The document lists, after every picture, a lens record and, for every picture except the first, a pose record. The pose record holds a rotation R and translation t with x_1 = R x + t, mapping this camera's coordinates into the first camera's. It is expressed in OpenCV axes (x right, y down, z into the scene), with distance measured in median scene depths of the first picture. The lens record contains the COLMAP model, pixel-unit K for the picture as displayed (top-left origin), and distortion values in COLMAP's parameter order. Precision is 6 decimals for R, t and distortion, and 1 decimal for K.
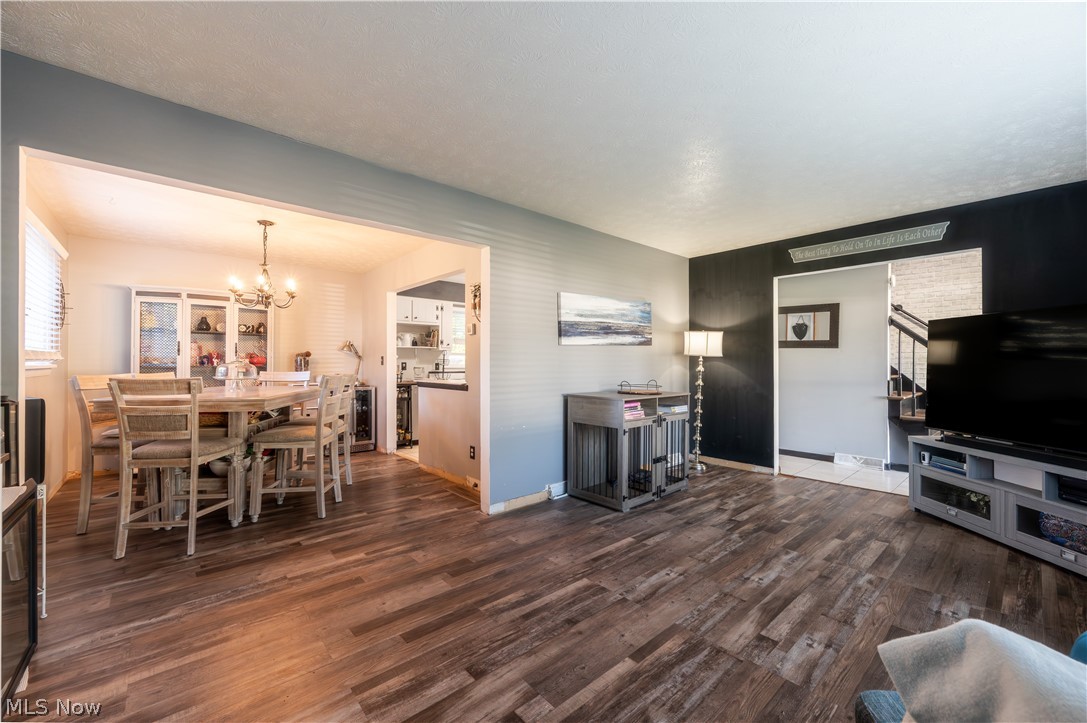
lens RADIAL K [[432.5, 0, 544.9], [0, 432.5, 360.3], [0, 0, 1]] dist [-0.000169, 0.000243]
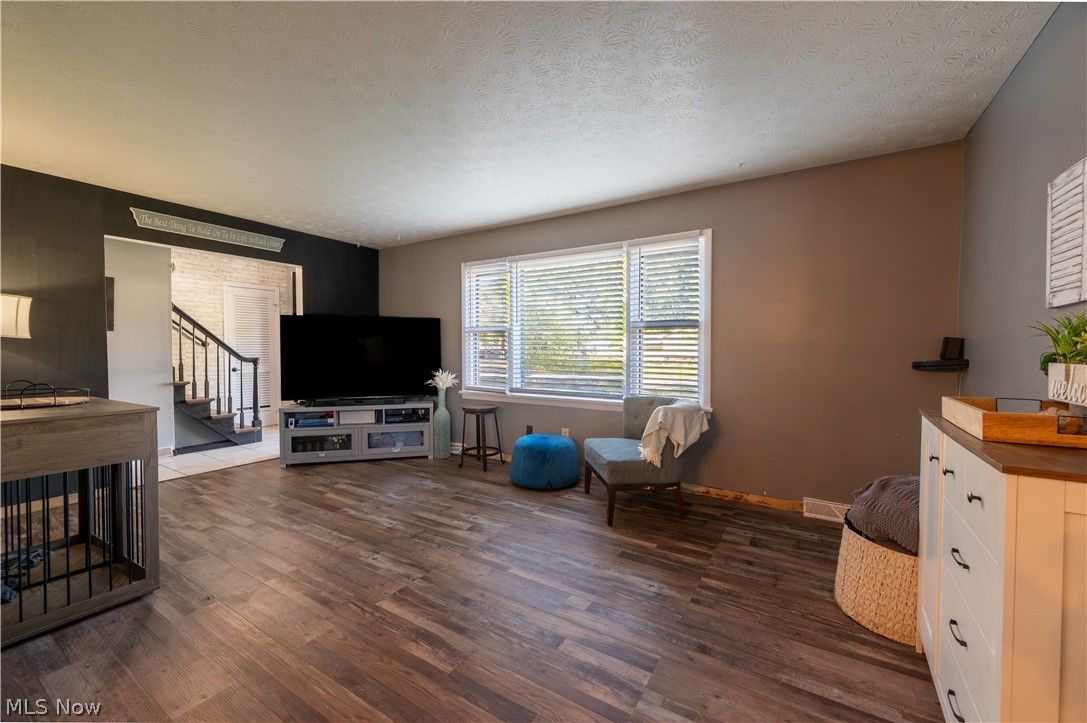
lens RADIAL K [[432.5, 0, 544.9], [0, 432.5, 360.3], [0, 0, 1]] dist [-0.000169, 0.000243]
pose [[-0.282048, -0.025751, 0.959055, -0.718831], [-0.007175, 0.999668, 0.024731, 0.003650], [-0.959373, 0.000094, -0.282139, 0.828116]]
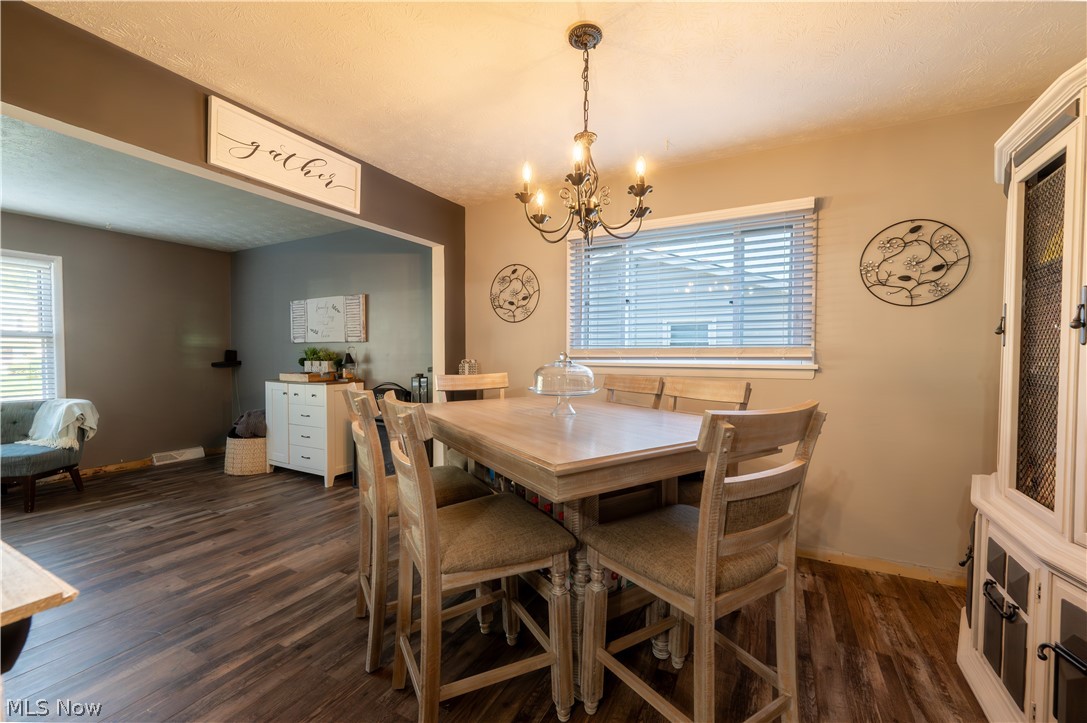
lens RADIAL K [[440.2, 0, 543.5], [0, 440.2, 361.5], [0, 0, 1]] dist [-0.000960, -0.000025]
pose [[-0.935693, 0.005337, -0.352776, -0.670437], [0.001112, 0.999925, 0.012179, -0.002578], [0.352815, 0.011004, -0.935629, 2.071795]]
